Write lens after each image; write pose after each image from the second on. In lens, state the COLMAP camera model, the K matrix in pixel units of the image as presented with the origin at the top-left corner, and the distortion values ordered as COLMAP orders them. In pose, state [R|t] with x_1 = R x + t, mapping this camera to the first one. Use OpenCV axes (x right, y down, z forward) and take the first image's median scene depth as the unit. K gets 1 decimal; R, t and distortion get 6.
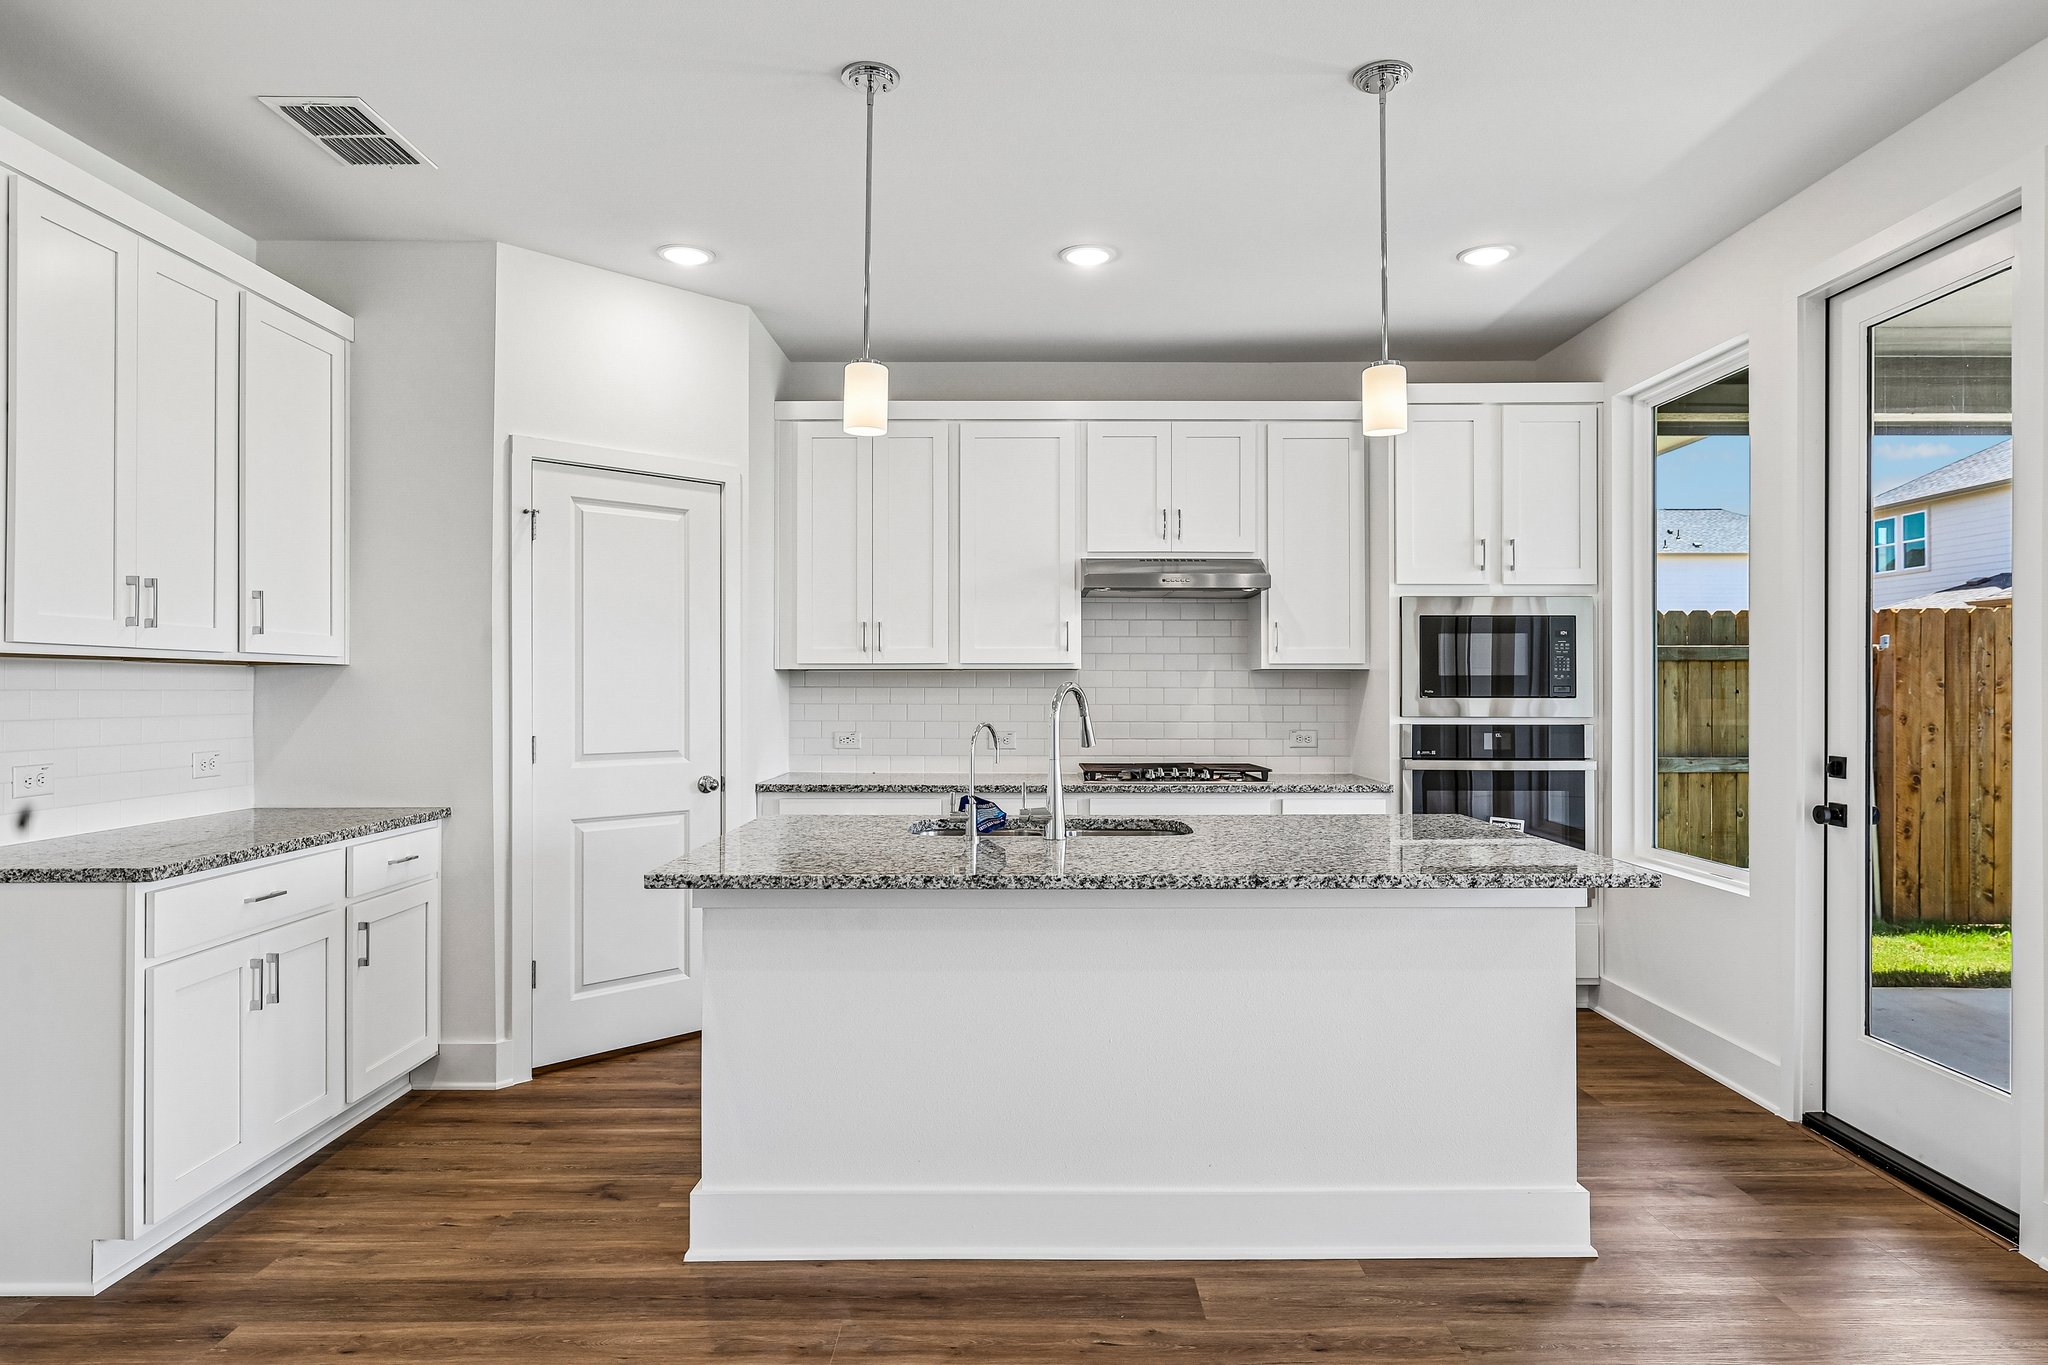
lens RADIAL K [[1200.8, 0, 1029.1], [0, 1200.8, 679.4], [0, 0, 1]] dist [0.001652, -0.001833]
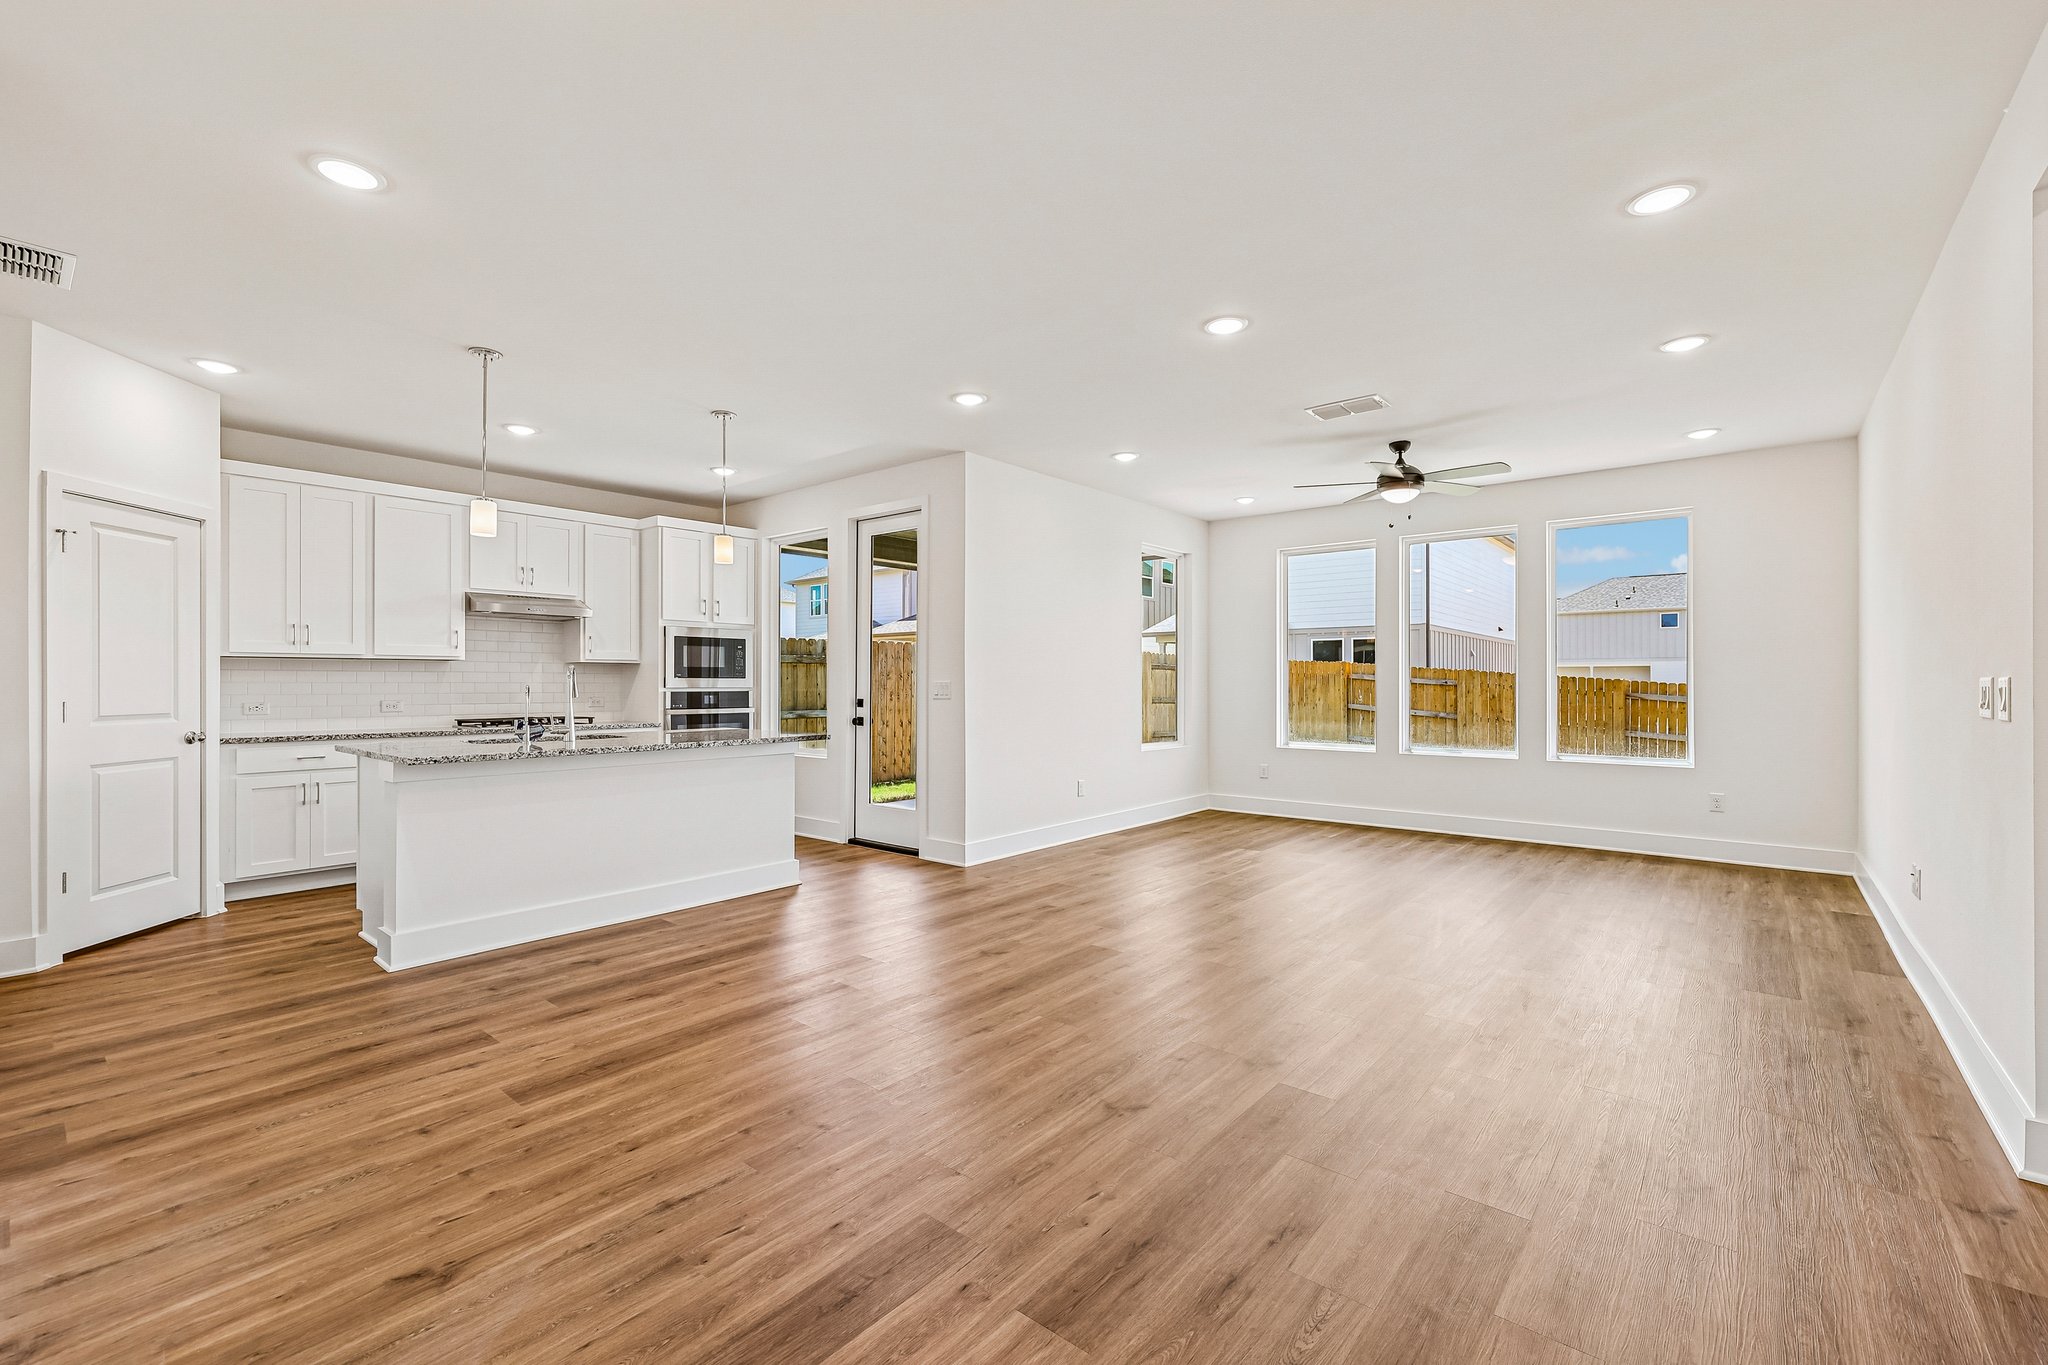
lens RADIAL K [[863.7, 0, 1028.1], [0, 863.7, 681.7], [0, 0, 1]] dist [-0.000655, 0.000590]
pose [[0.642661, 0.000833, 0.766150, -0.408158], [-0.004723, 0.999985, 0.002875, 0.015332], [-0.766136, -0.005466, 0.642656, -0.371876]]
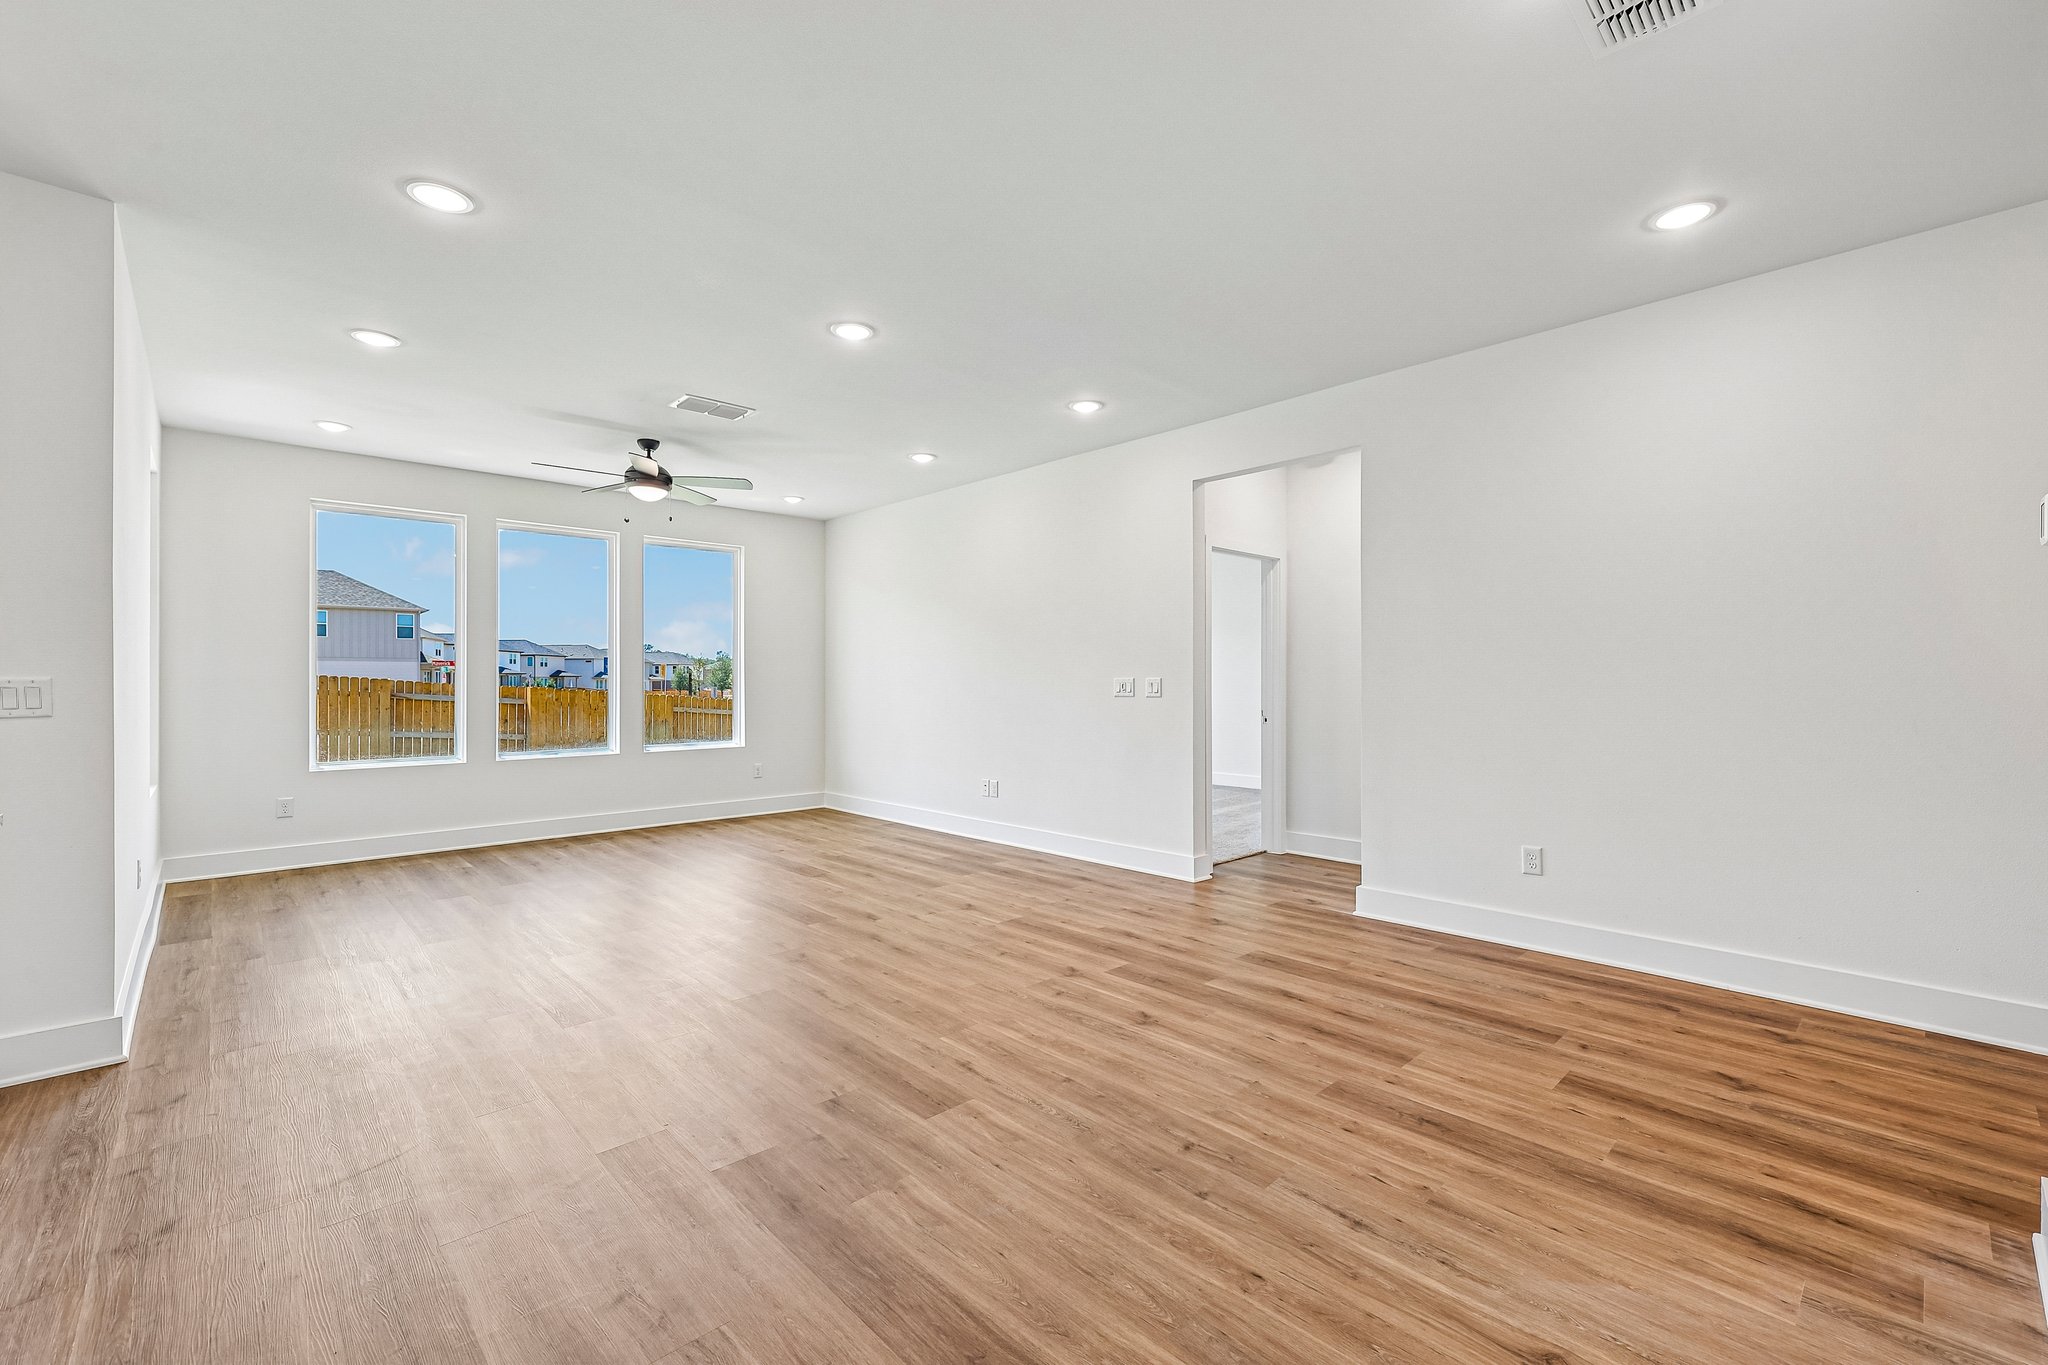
lens RADIAL K [[863.7, 0, 1028.1], [0, 863.7, 681.7], [0, 0, 1]] dist [-0.000655, 0.000590]
pose [[-0.686514, 0.001359, 0.727115, -0.384721], [-0.002093, 0.999990, -0.003845, 0.022120], [-0.727113, -0.004161, -0.686505, 0.468532]]
